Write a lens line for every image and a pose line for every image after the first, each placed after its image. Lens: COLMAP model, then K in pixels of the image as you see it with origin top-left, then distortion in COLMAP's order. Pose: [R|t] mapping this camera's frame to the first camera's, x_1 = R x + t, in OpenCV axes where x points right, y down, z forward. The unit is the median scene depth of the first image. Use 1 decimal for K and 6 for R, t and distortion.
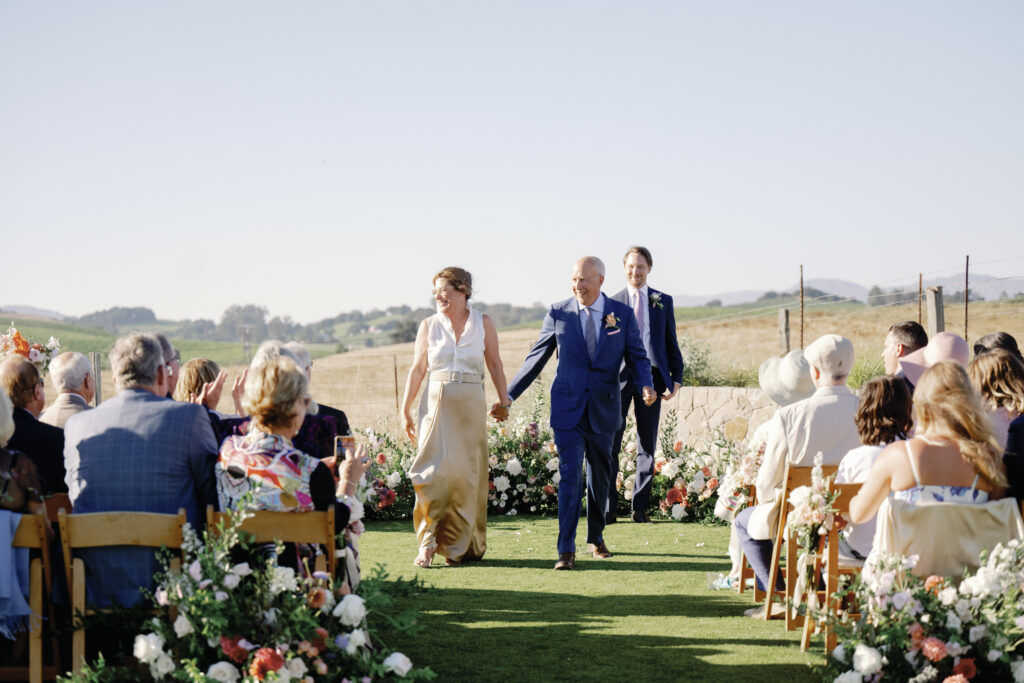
lens RADIAL K [[2082.6, 0, 512.0], [0, 2082.6, 341.5], [0, 0, 1]] dist [-0.629459, -0.014074]
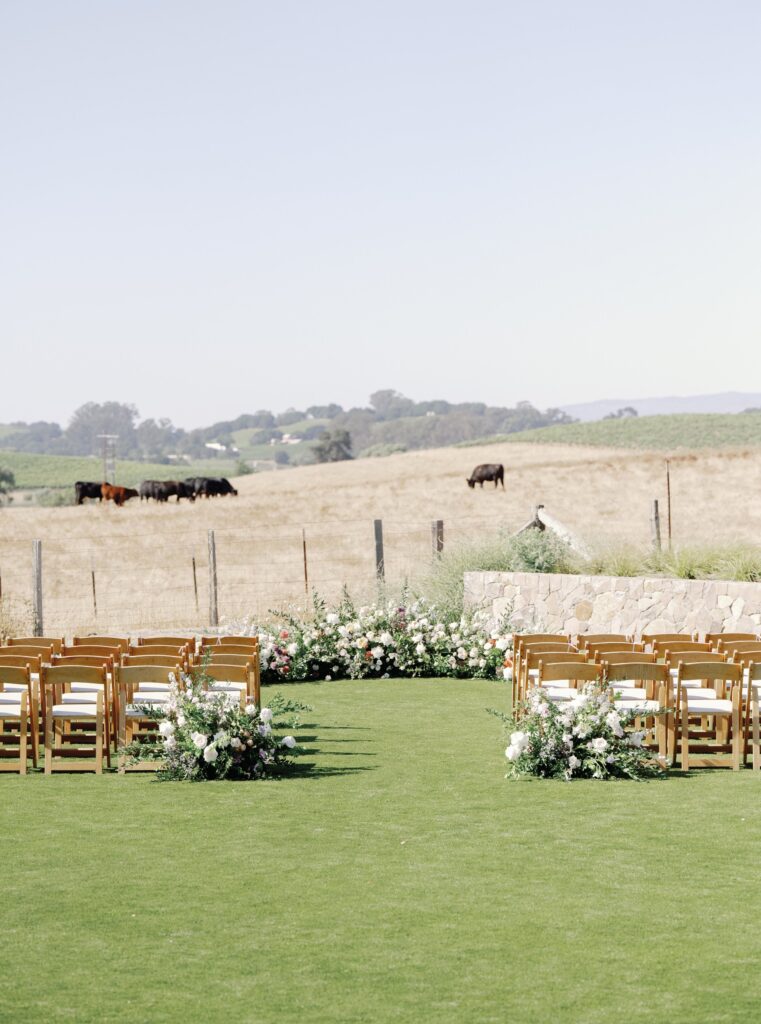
lens RADIAL K [[5656.9, 0, 380.5], [0, 5656.9, 512.0], [0, 0, 1]] dist [-1.710109, 0.647965]
pose [[0.998592, 0.008927, -0.052296, 0.064999], [-0.006833, 0.999173, 0.040083, -0.058314], [0.052611, -0.039669, 0.997827, -0.912675]]
